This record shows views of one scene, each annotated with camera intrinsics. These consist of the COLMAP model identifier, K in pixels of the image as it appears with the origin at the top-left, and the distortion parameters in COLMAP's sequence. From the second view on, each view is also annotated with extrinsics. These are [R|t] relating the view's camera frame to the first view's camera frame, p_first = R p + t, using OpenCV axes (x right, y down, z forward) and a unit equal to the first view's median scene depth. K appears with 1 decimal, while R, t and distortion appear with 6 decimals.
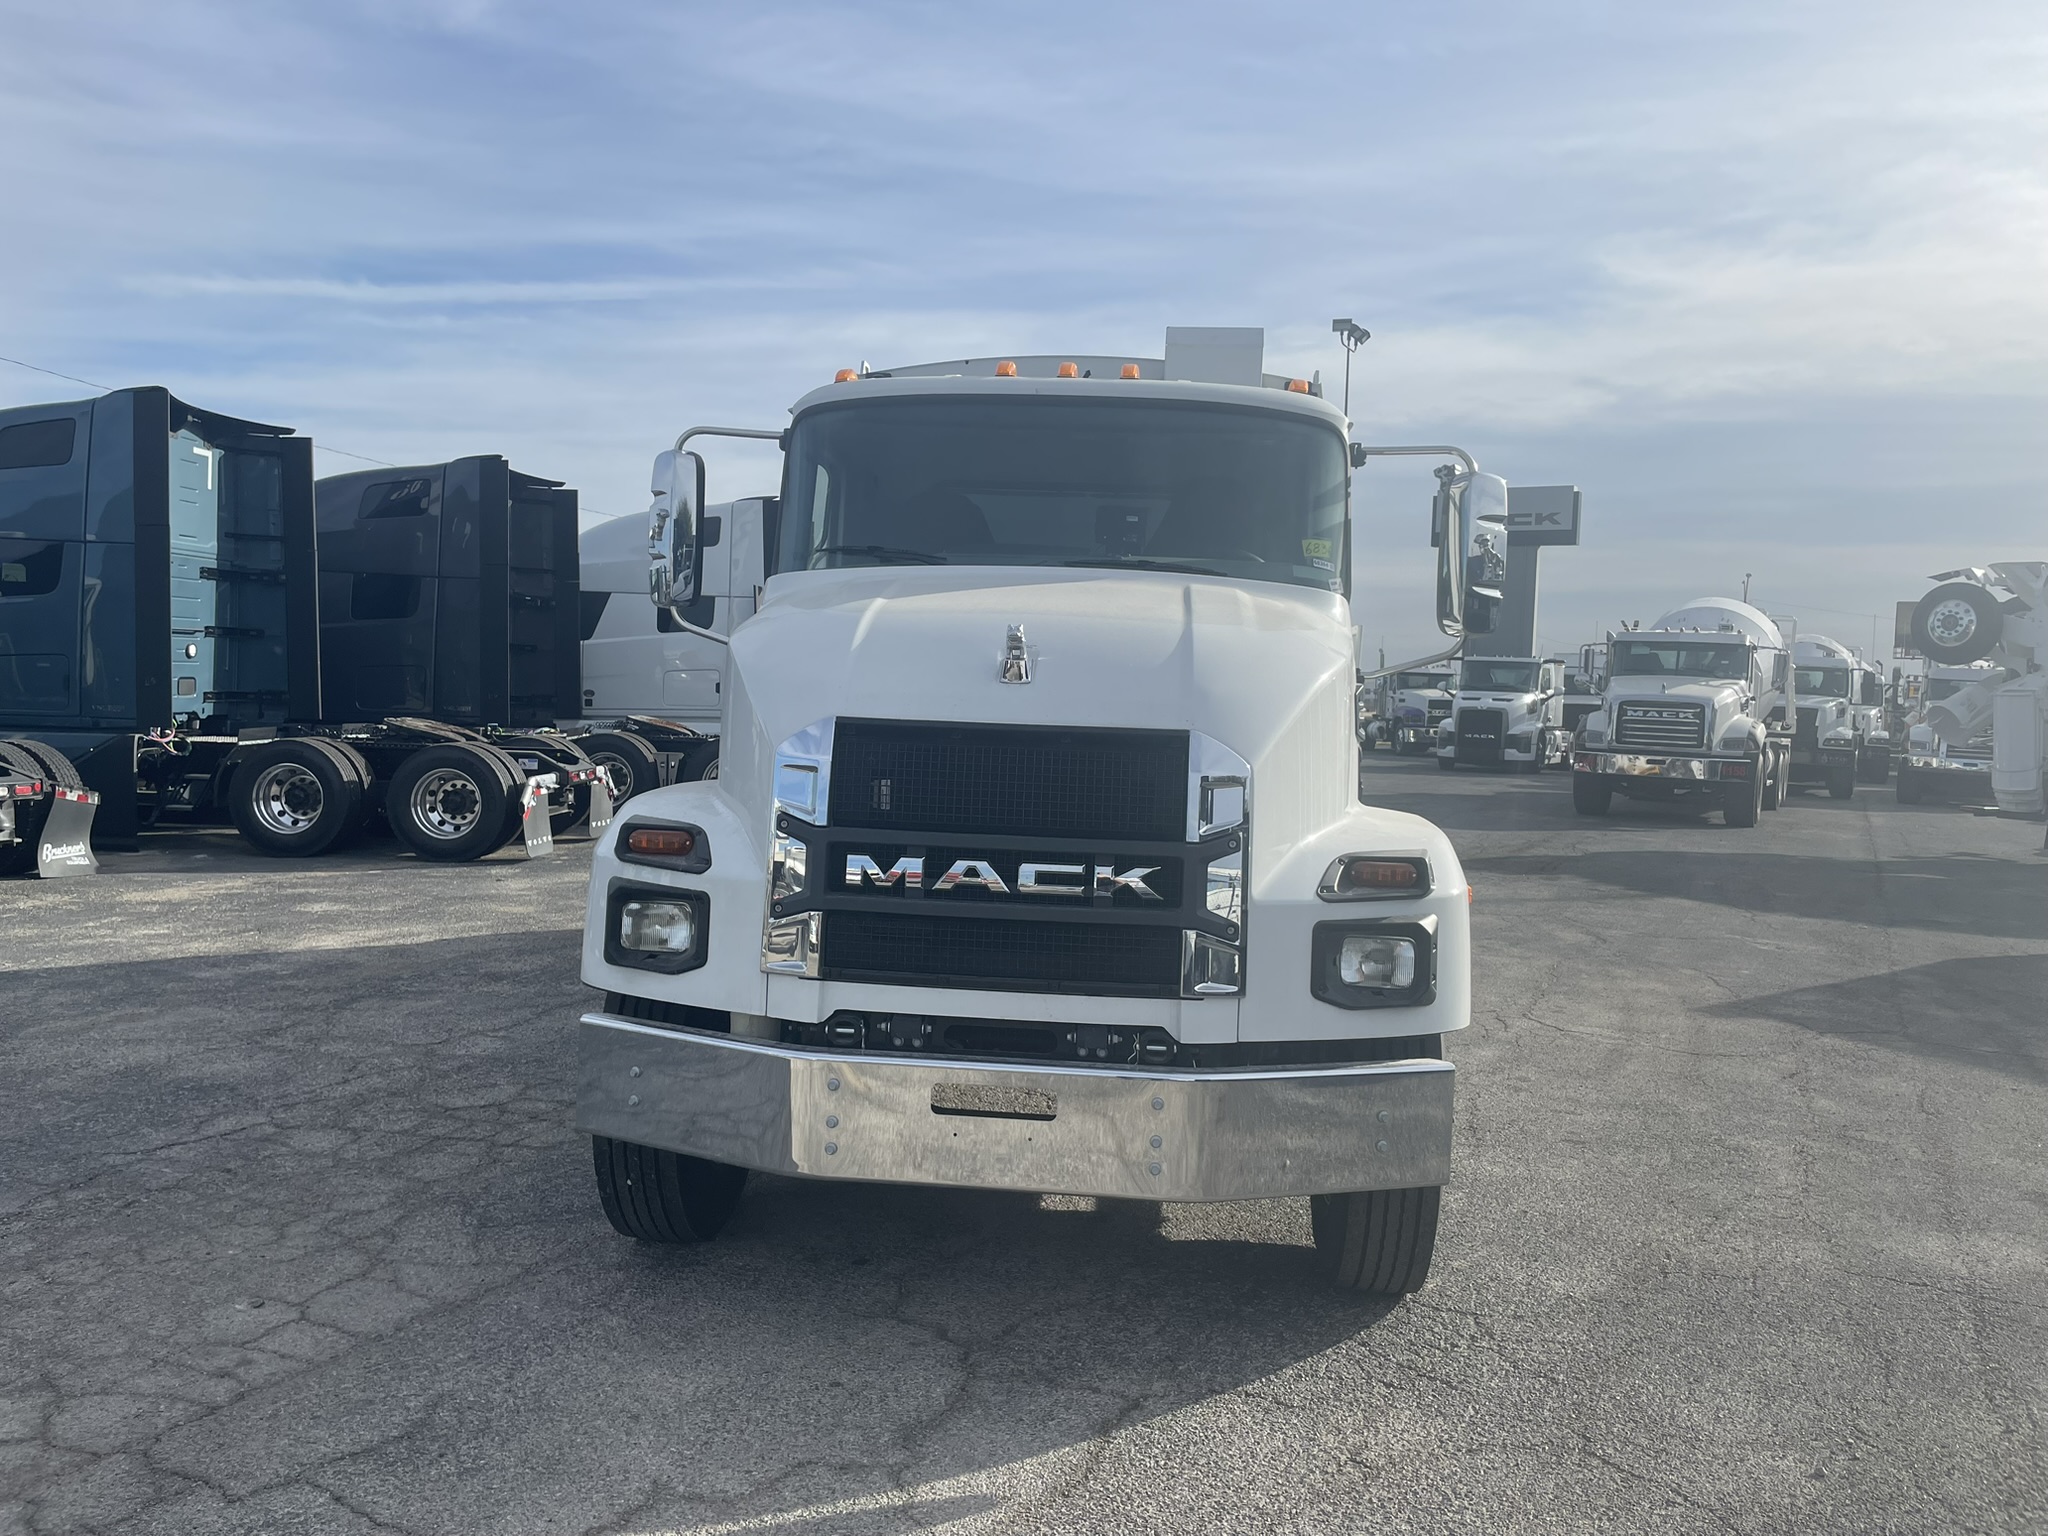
lens RADIAL K [[1515.0, 0, 1032.4], [0, 1515.0, 770.2], [0, 0, 1]] dist [0.086517, -0.110011]
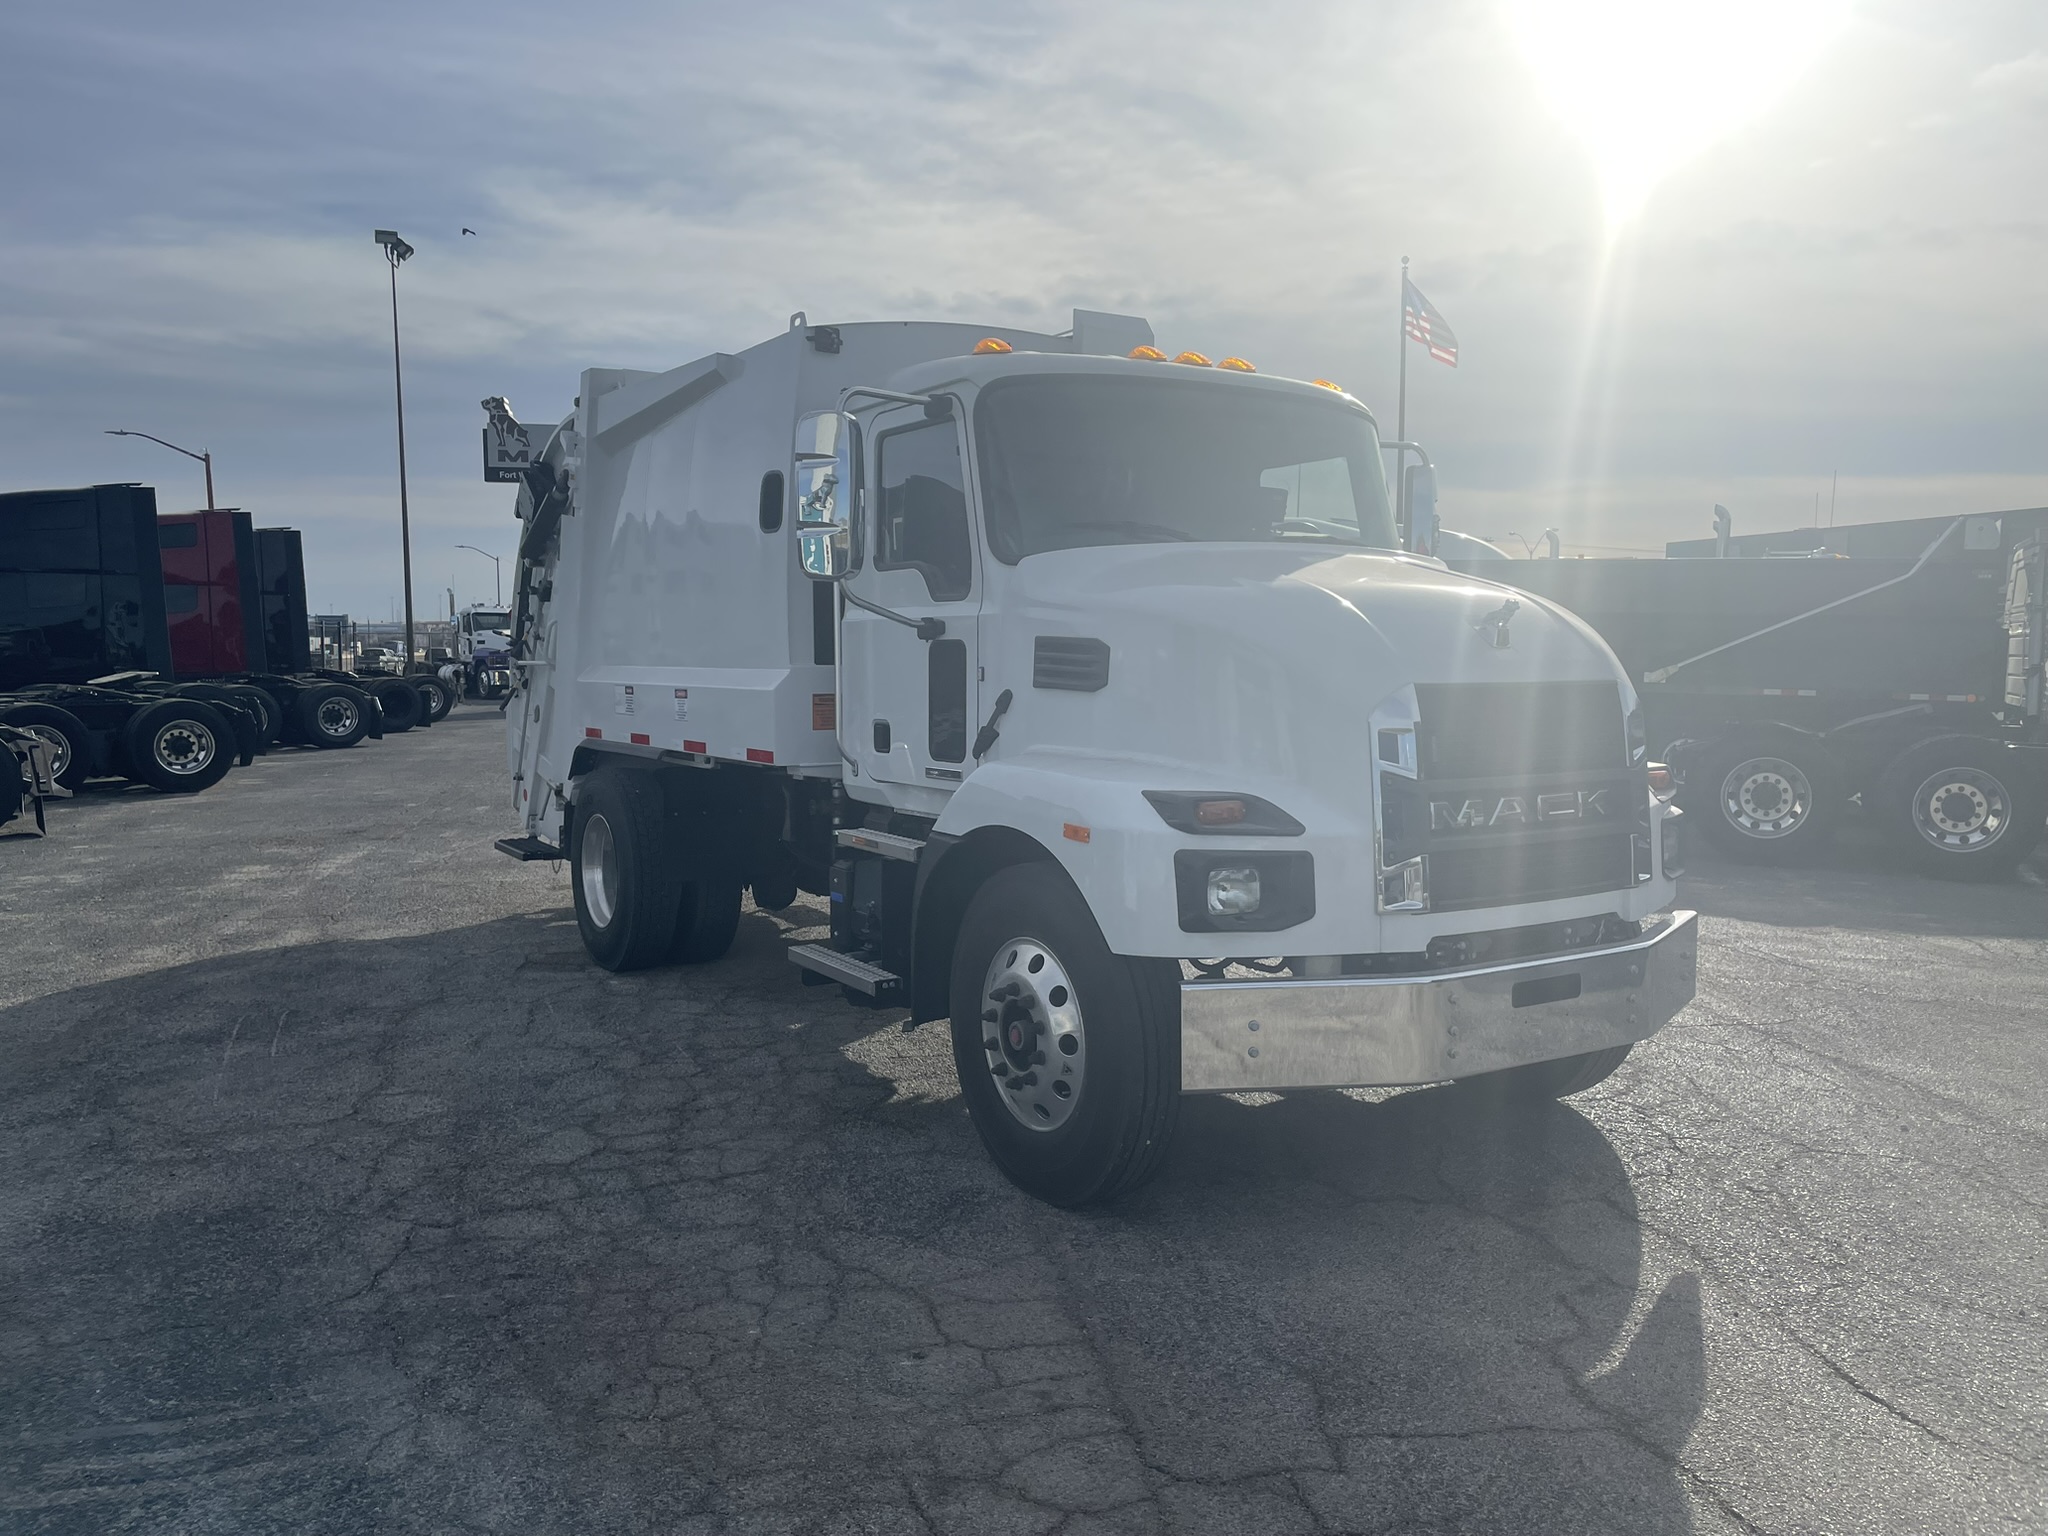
lens RADIAL K [[1515.0, 0, 1032.4], [0, 1515.0, 770.2], [0, 0, 1]] dist [0.086517, -0.110011]
pose [[0.793127, -0.080813, 0.603671, -0.820464], [0.055719, 0.996629, 0.060213, -0.043950], [-0.606502, -0.014121, 0.794956, 0.200702]]
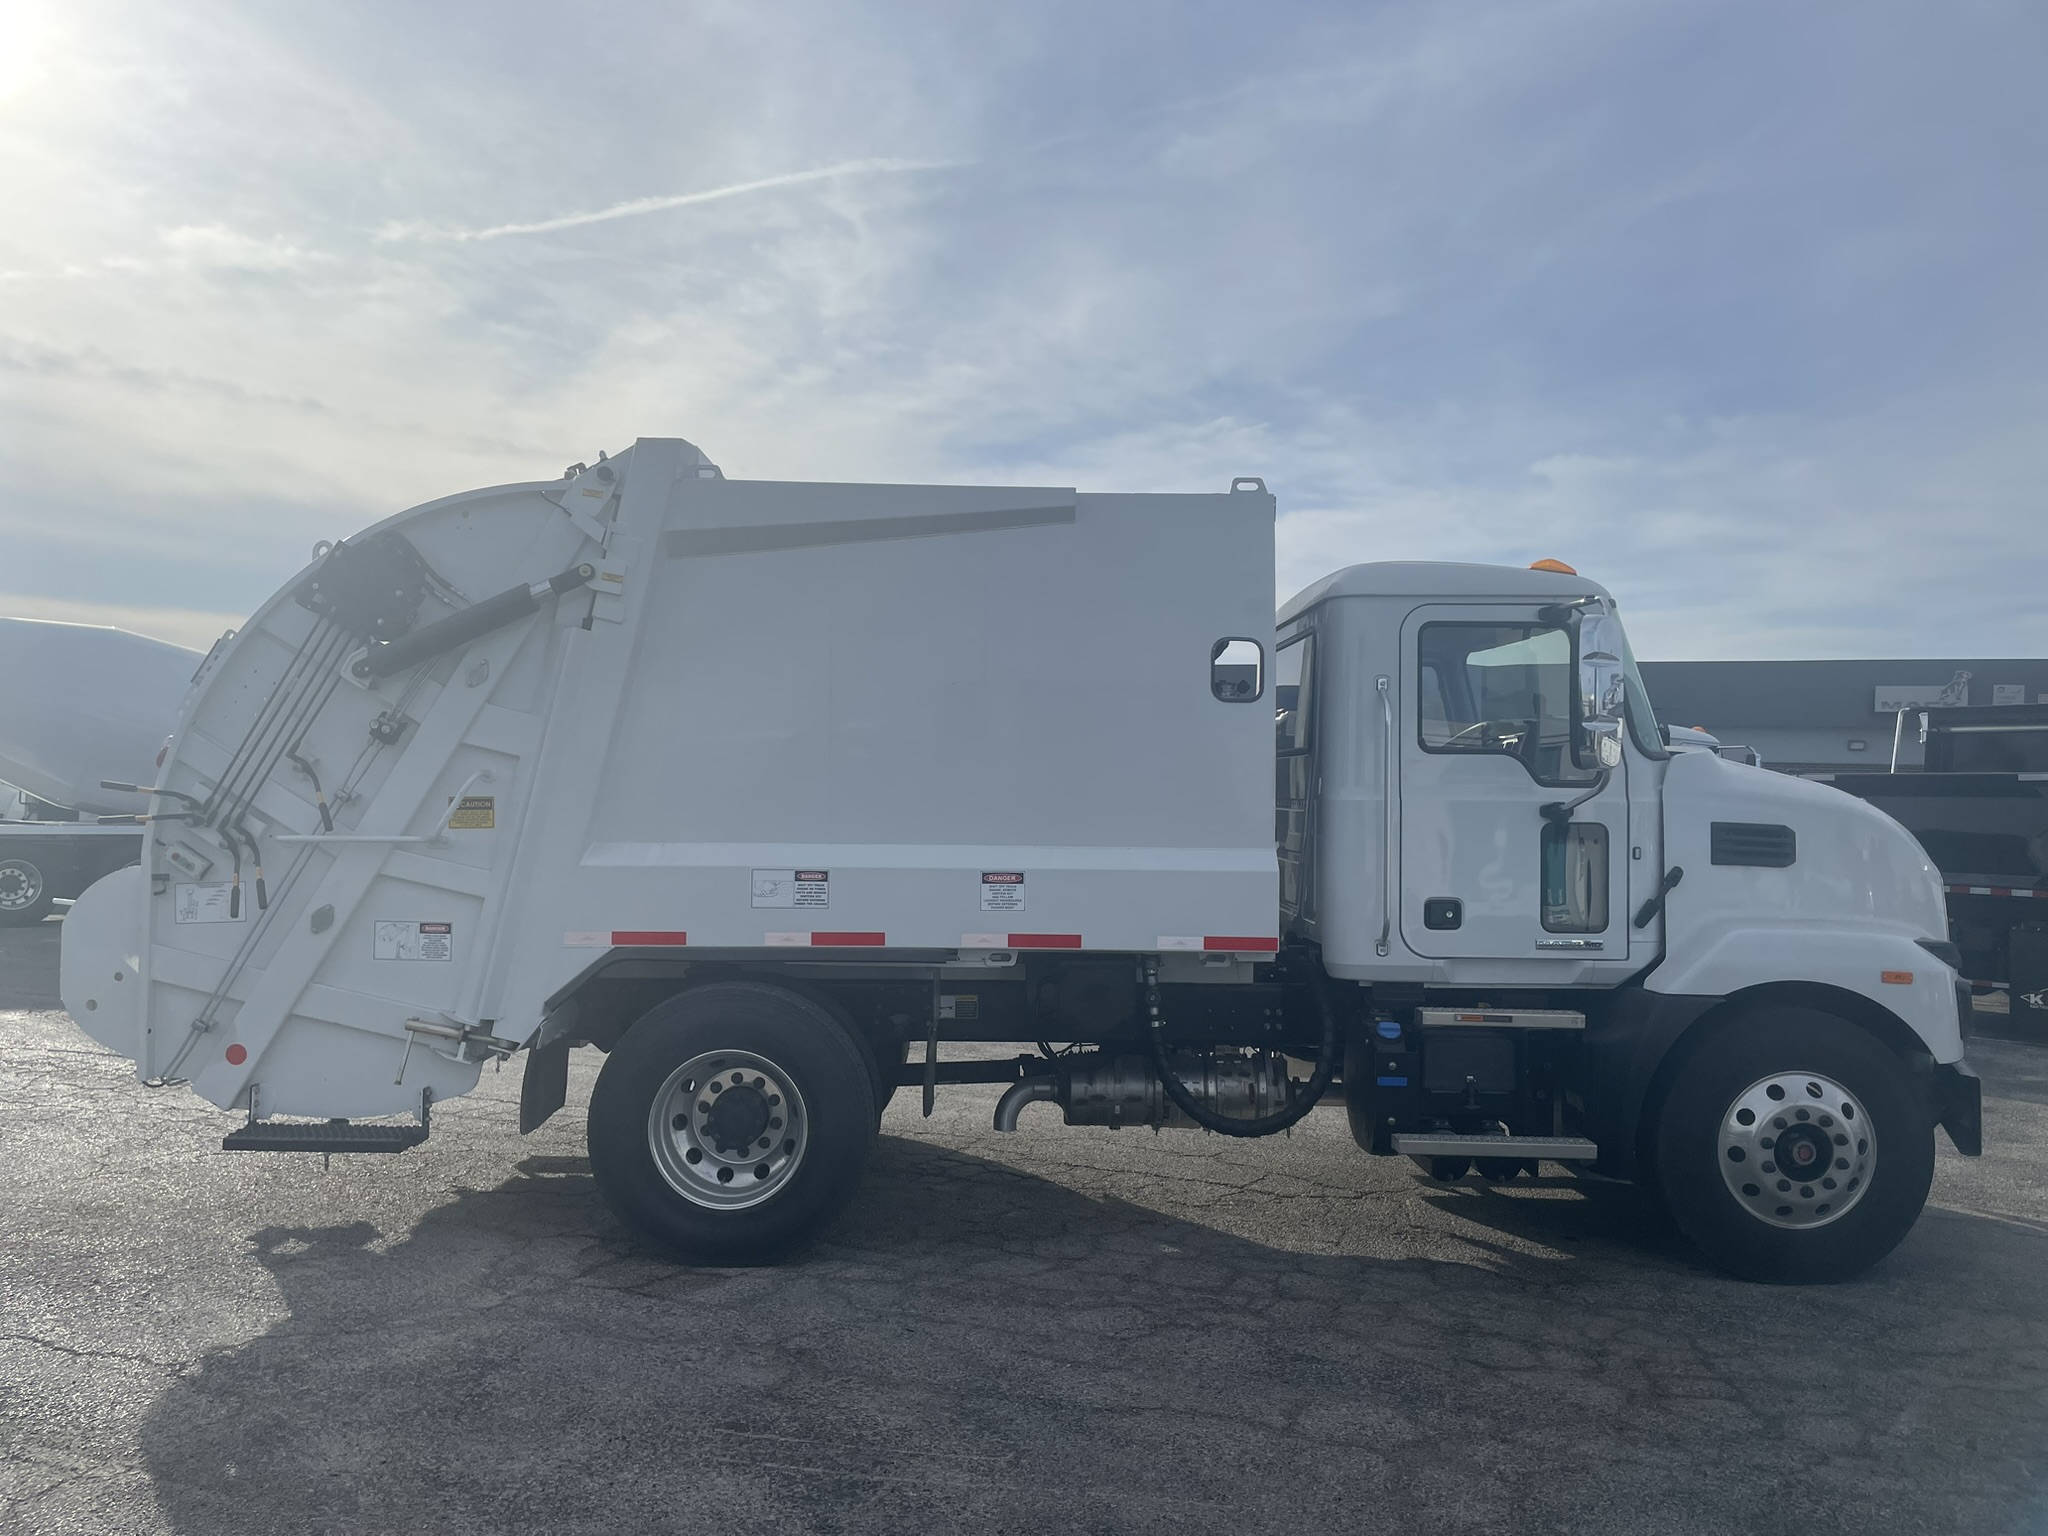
lens RADIAL K [[1515.0, 0, 1032.4], [0, 1515.0, 770.2], [0, 0, 1]] dist [0.086517, -0.110011]
pose [[-0.073323, -0.018671, 0.997133, -1.405834], [0.031045, 0.999297, 0.020994, -0.159376], [-0.996825, 0.032495, -0.072691, 1.659640]]
